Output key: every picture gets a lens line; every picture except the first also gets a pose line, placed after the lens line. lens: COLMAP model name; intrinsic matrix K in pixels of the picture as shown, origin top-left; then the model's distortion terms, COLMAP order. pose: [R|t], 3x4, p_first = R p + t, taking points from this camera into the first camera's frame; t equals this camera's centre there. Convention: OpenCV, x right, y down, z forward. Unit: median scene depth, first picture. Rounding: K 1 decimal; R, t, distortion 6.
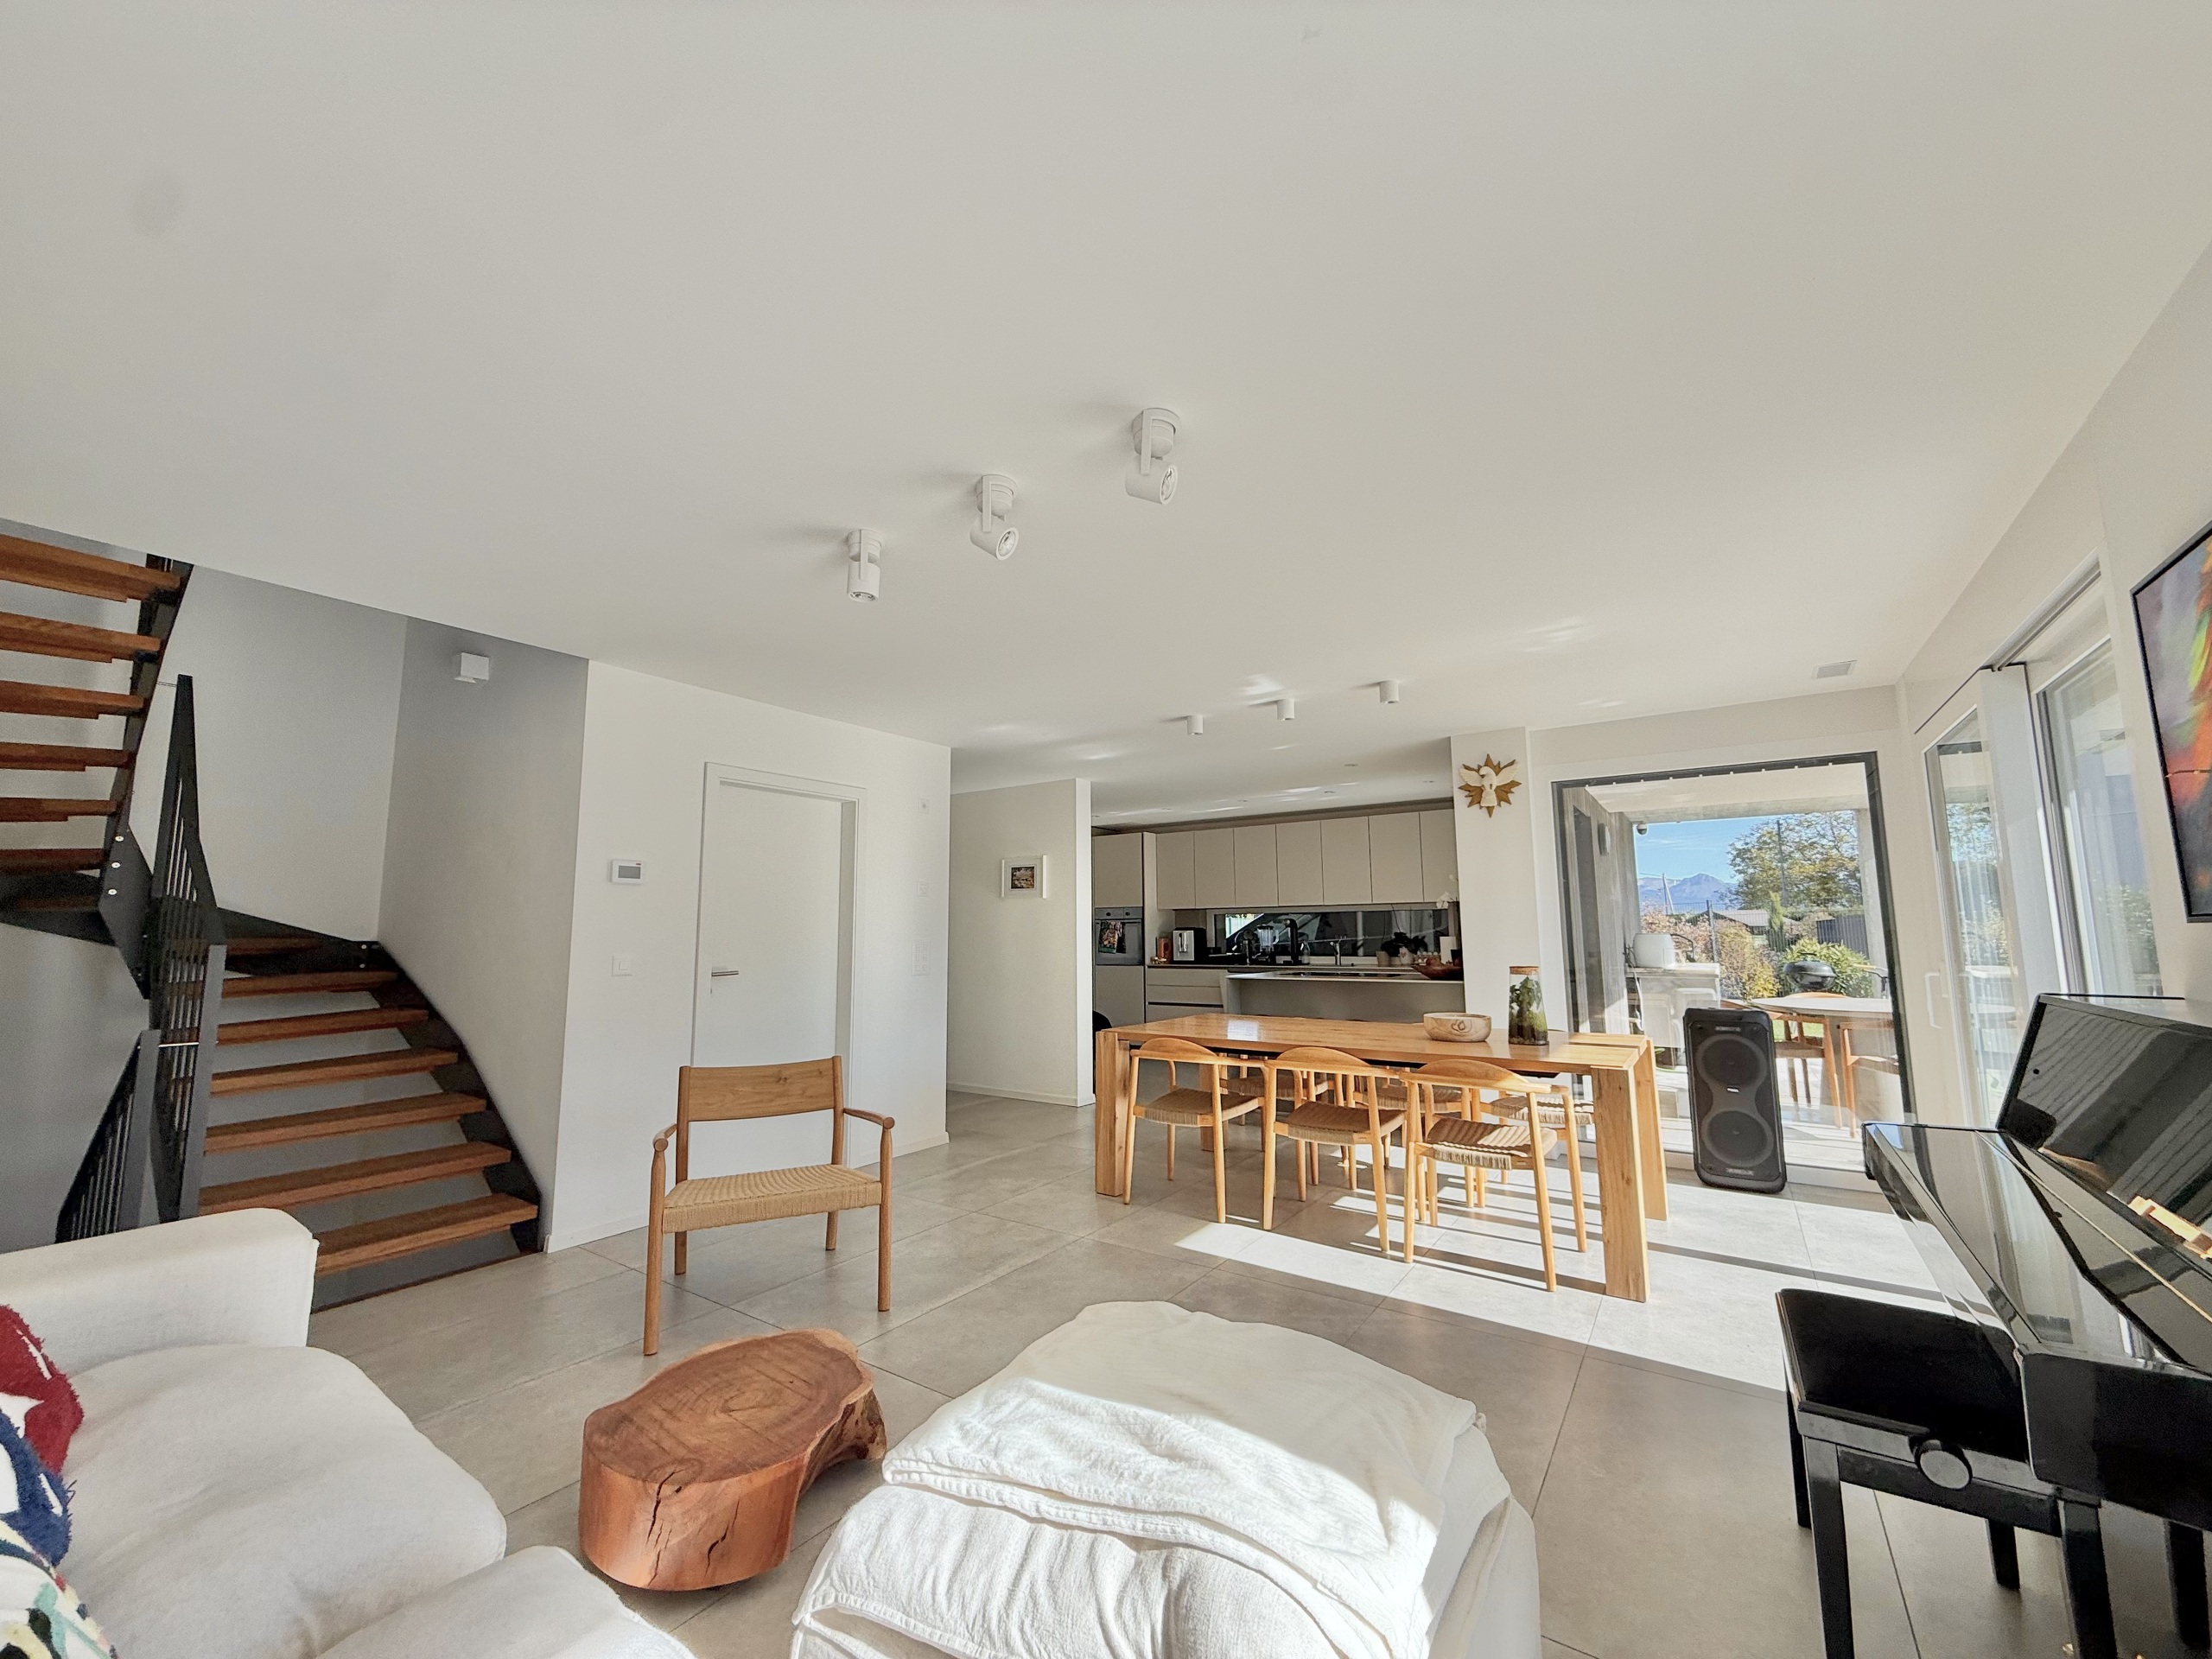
lens RADIAL K [[877.9, 0, 1106.0], [0, 877.9, 829.5], [0, 0, 1]] dist [0.000062, -0.000088]
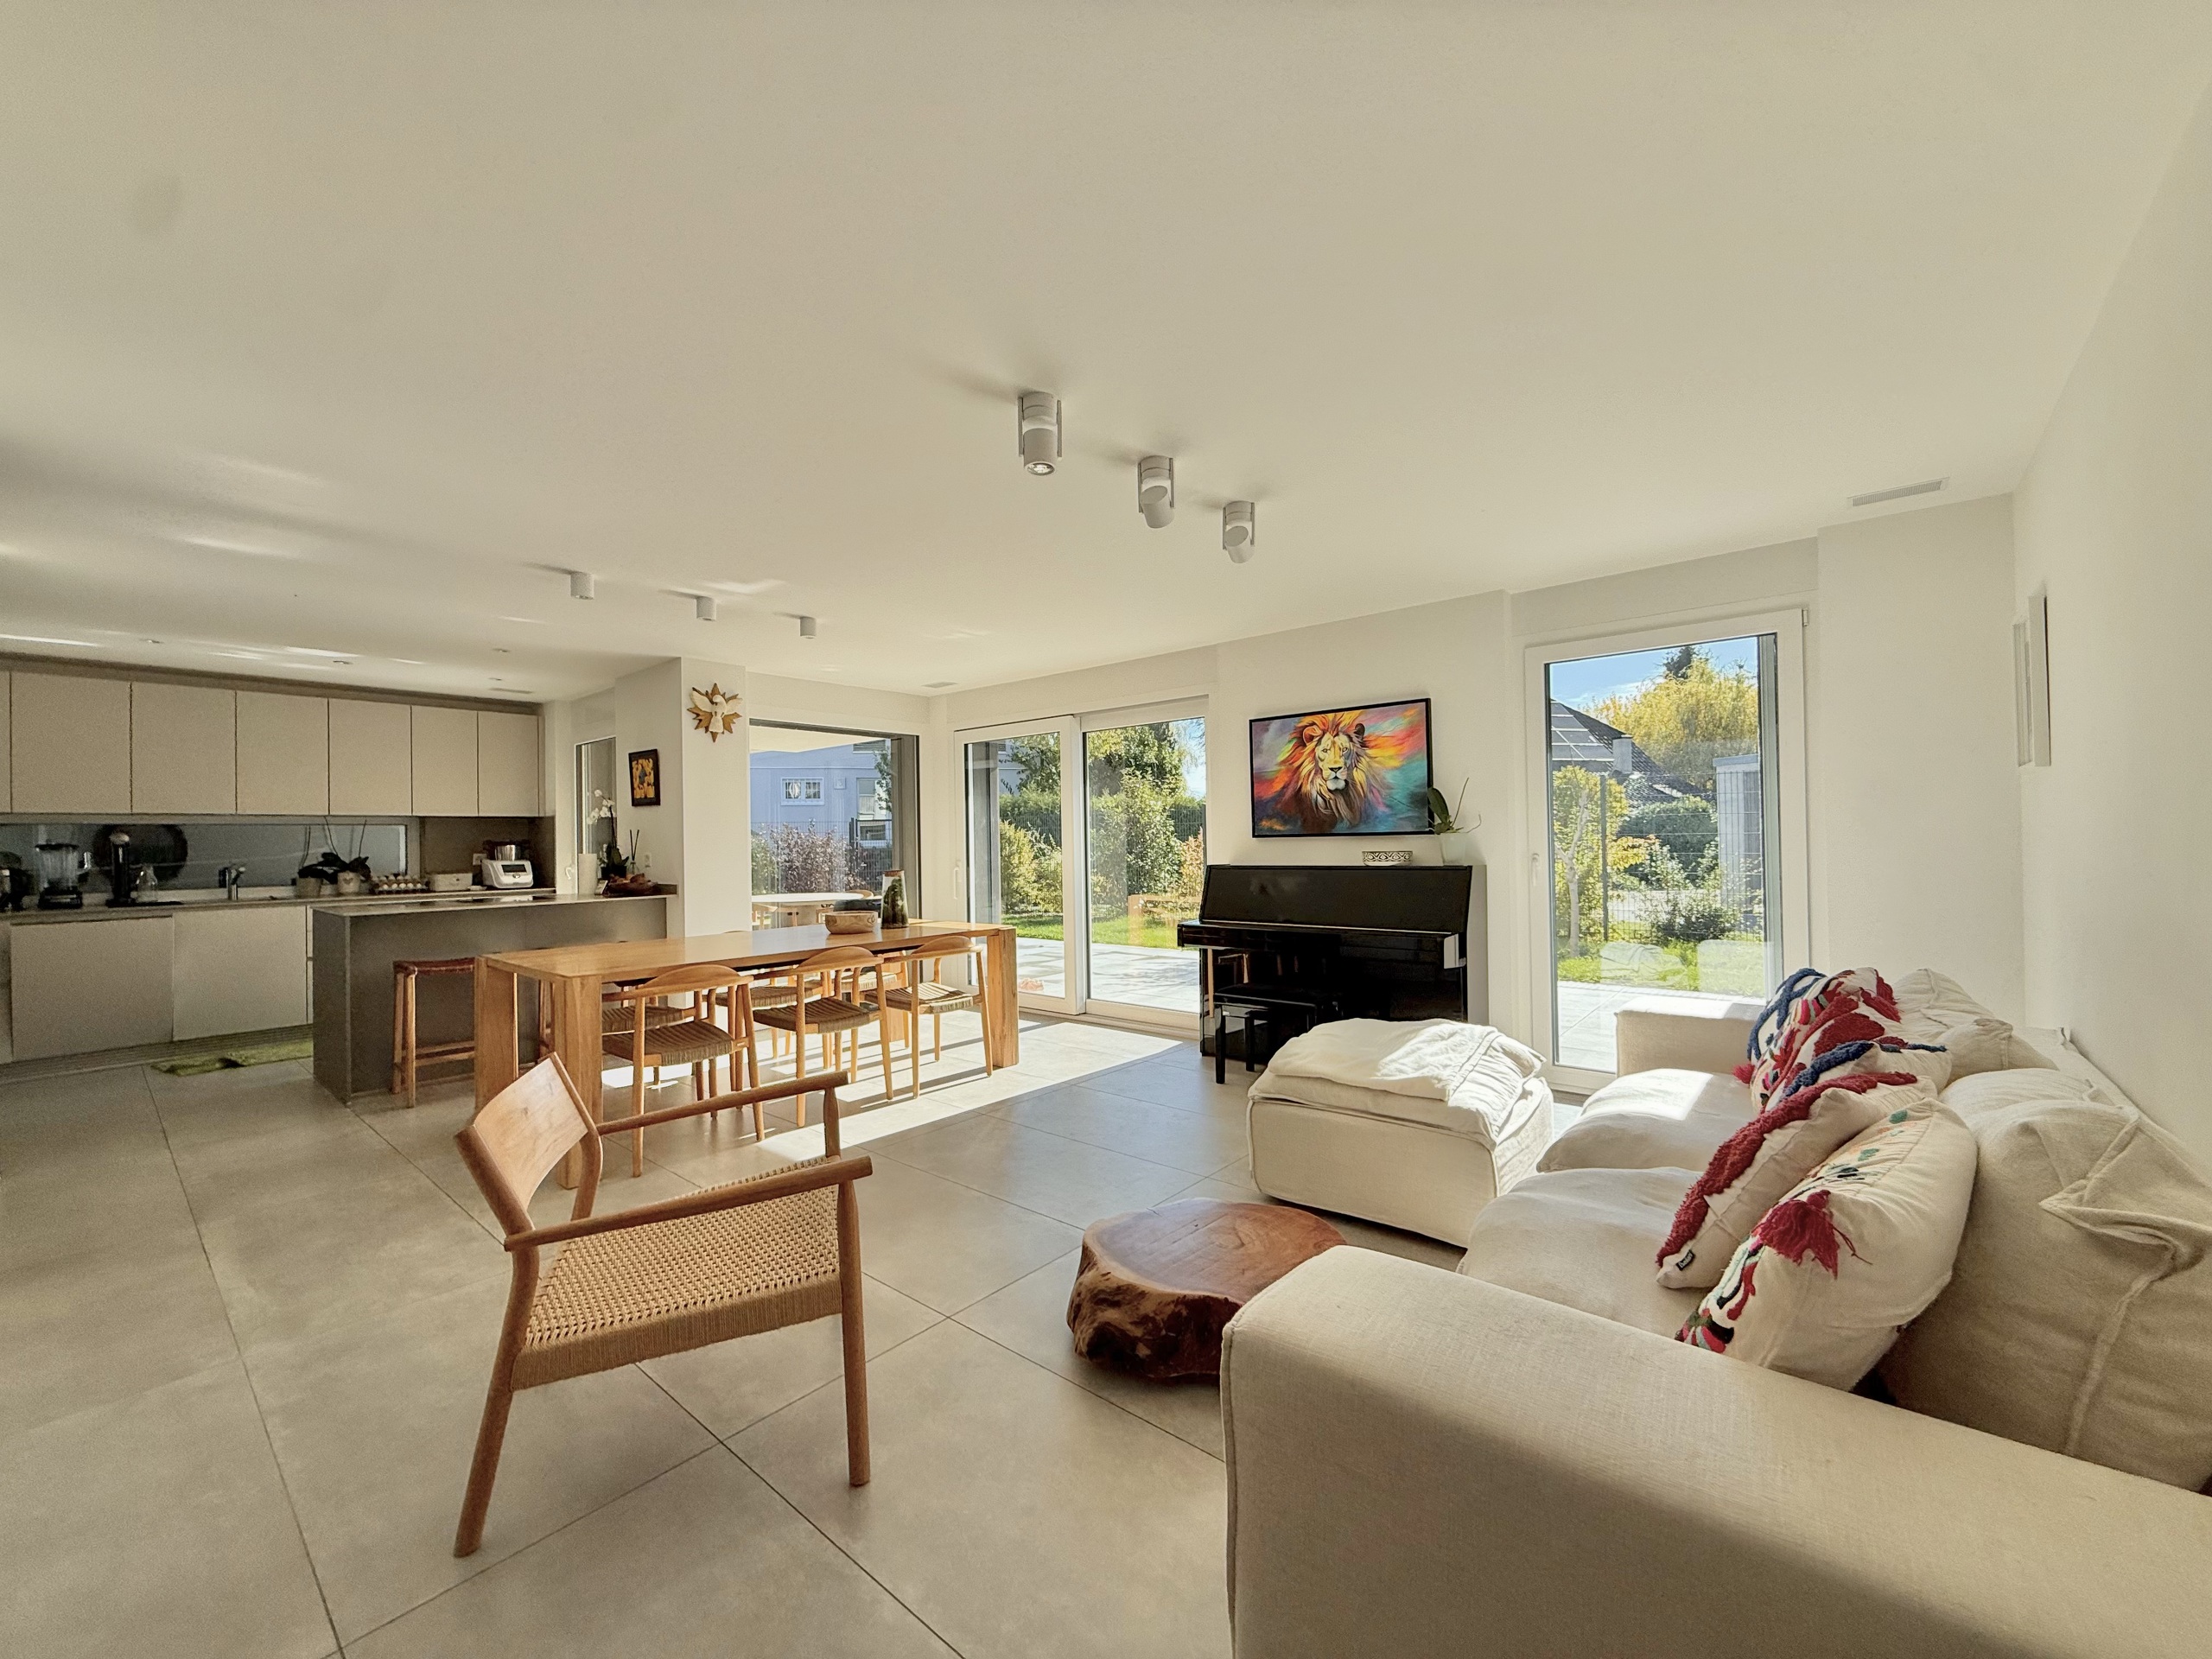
lens RADIAL K [[877.9, 0, 1106.0], [0, 877.9, 829.5], [0, 0, 1]] dist [0.000062, -0.000088]
pose [[0.086302, 0.019423, 0.996080, -0.709313], [-0.104287, 0.994493, -0.010357, 0.064028], [-0.990796, -0.102984, 0.087852, 0.495525]]
